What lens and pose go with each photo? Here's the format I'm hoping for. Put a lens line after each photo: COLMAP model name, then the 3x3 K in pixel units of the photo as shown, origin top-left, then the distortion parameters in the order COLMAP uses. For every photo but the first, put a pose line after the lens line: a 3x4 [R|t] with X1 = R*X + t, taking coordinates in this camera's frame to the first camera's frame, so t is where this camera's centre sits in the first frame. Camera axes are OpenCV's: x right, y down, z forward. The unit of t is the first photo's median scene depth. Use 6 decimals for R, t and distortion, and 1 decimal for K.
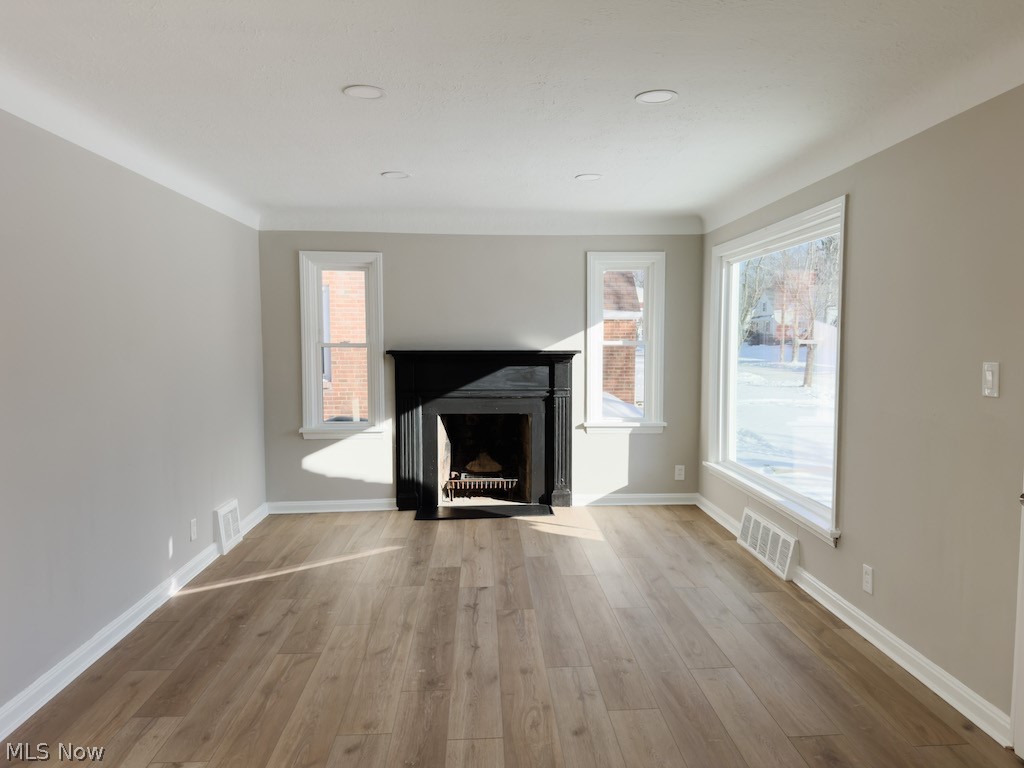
lens RADIAL K [[739.4, 0, 453.9], [0, 739.4, 389.7], [0, 0, 1]] dist [0.187819, -0.321376]
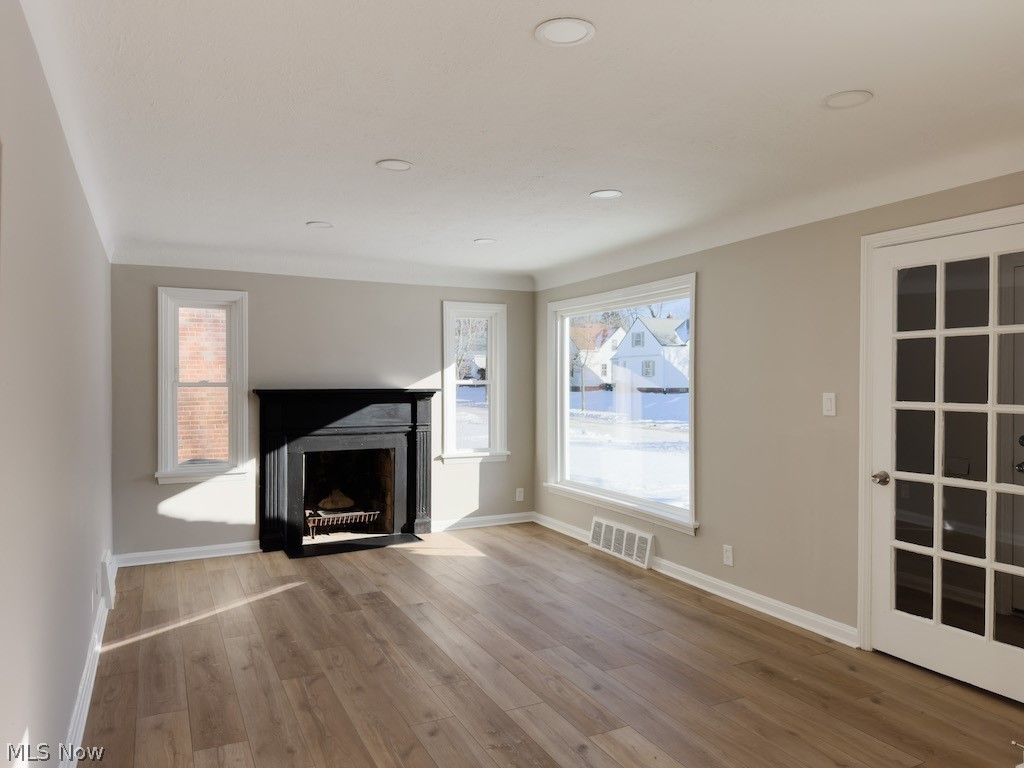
lens RADIAL K [[723.3, 0, 512.0], [0, 723.3, 384.0], [0, 0, 1]] dist [0.075006, -0.053923]
pose [[0.923982, -0.001644, 0.382432, -0.140930], [0.025602, 0.998013, -0.057566, 0.004751], [-0.381578, 0.062981, 0.922189, -0.032068]]
